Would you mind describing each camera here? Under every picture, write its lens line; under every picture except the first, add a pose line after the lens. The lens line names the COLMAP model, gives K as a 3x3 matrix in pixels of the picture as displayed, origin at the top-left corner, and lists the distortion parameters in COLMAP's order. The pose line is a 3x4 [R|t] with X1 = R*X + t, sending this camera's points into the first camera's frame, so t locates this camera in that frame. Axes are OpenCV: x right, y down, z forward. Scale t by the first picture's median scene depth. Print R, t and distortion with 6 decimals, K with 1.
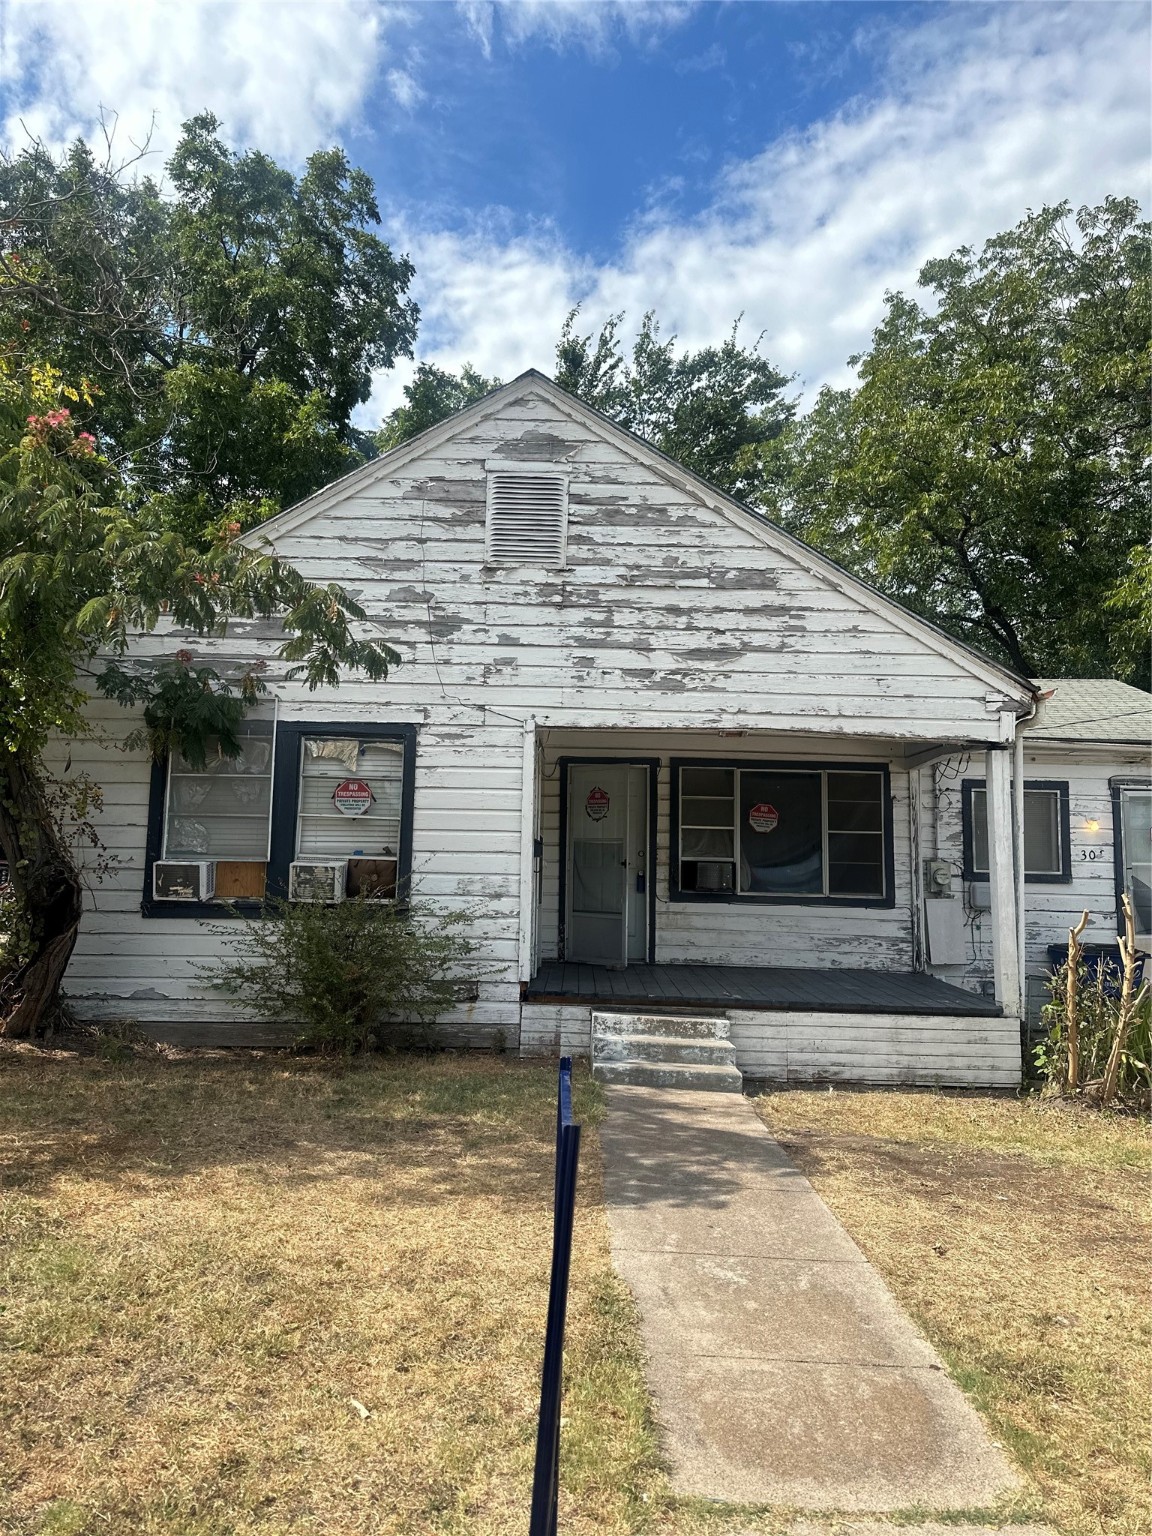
lens RADIAL K [[1092.9, 0, 572.6], [0, 1092.9, 766.4], [0, 0, 1]] dist [0.095843, -0.091545]
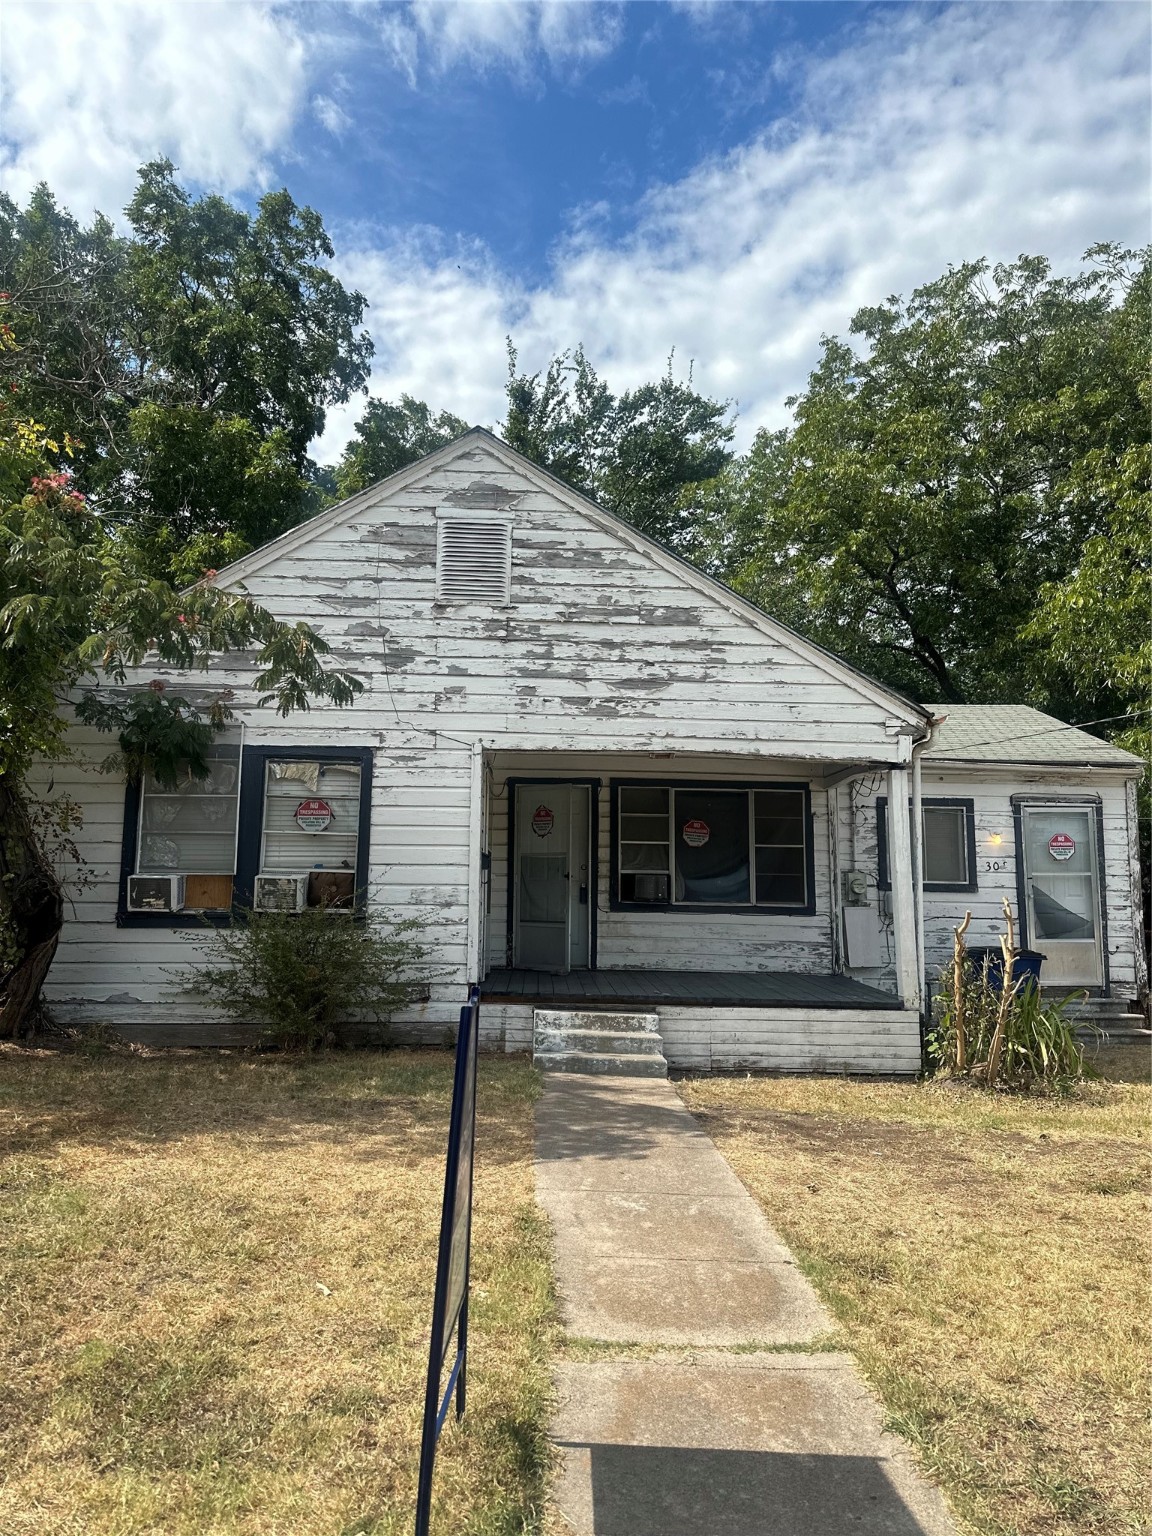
lens RADIAL K [[1092.9, 0, 574.2], [0, 1092.9, 775.9], [0, 0, 1]] dist [0.095843, -0.091545]
pose [[0.999295, -0.003551, 0.037367, 0.017221], [0.004011, 0.999917, -0.012218, 0.003572], [-0.037320, 0.012359, 0.999227, -0.099112]]
